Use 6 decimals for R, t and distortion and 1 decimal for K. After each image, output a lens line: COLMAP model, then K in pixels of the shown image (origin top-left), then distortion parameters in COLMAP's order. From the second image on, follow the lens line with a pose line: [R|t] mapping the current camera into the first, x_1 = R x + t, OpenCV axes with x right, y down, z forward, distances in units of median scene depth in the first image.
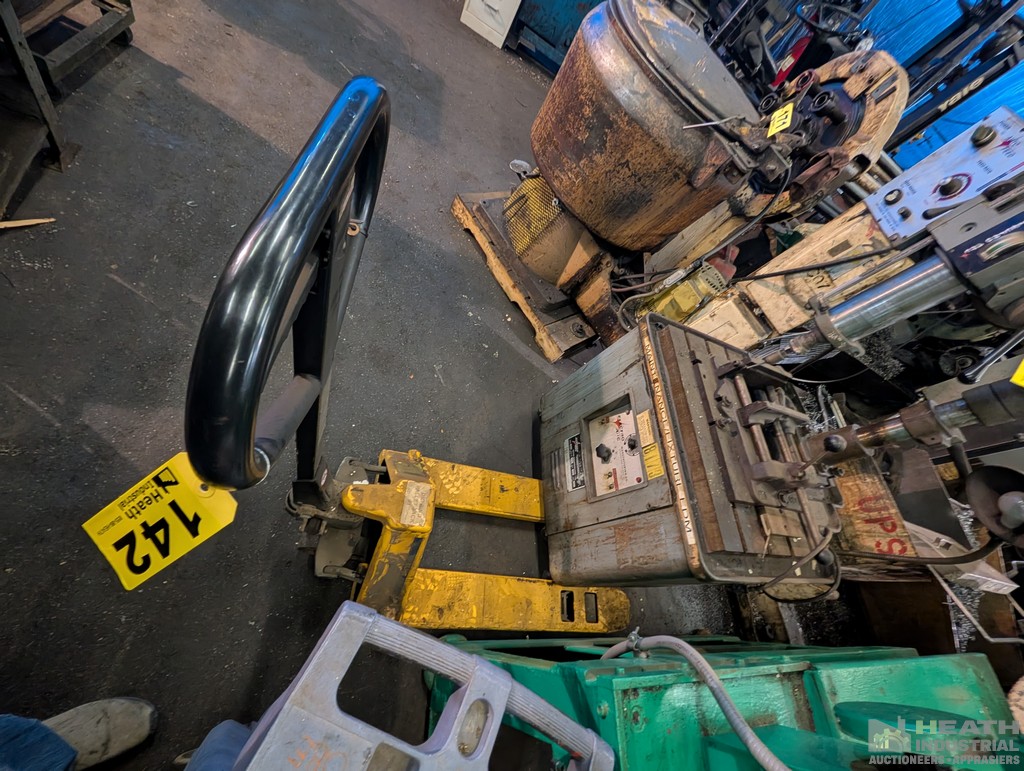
lens RADIAL K [[392.7, 0, 512.0], [0, 392.7, 385.5], [0, 0, 1]] dist [0.002351, -0.000023]
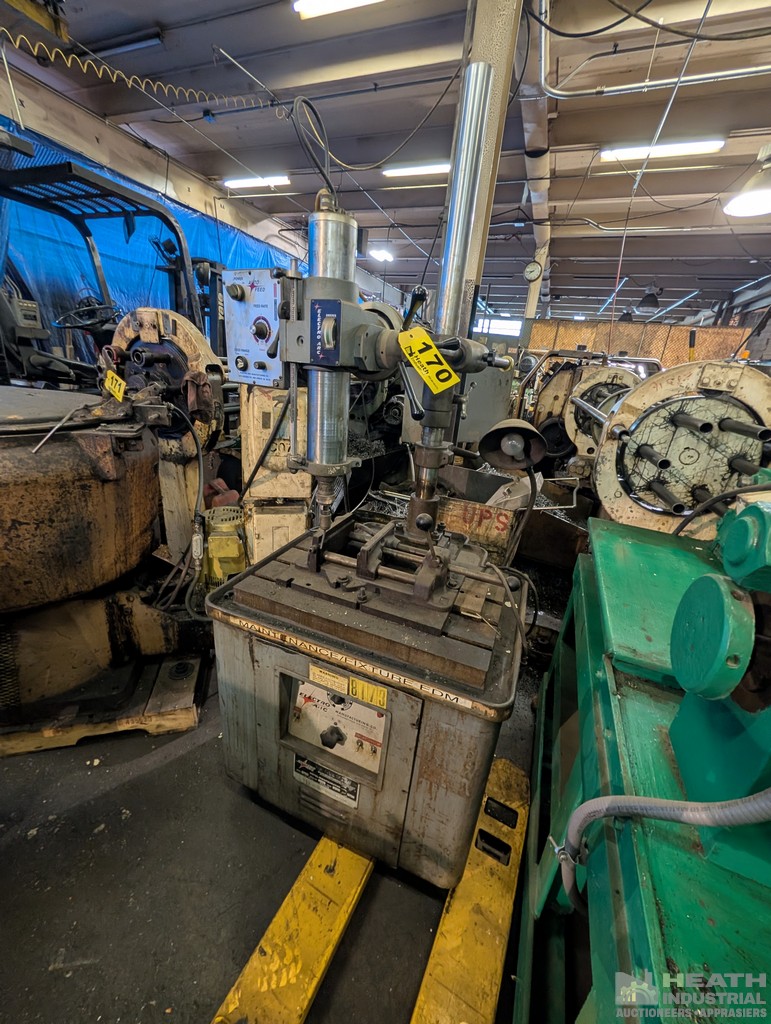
lens RADIAL K [[392.7, 0, 385.5], [0, 392.7, 512.0], [0, 0, 1]] dist [0.002351, -0.000023]
pose [[0.375236, -0.714712, 0.590241, 0.140440], [0.857439, 0.509539, 0.071888, -0.019485], [-0.352130, 0.479121, 0.804019, 0.141555]]
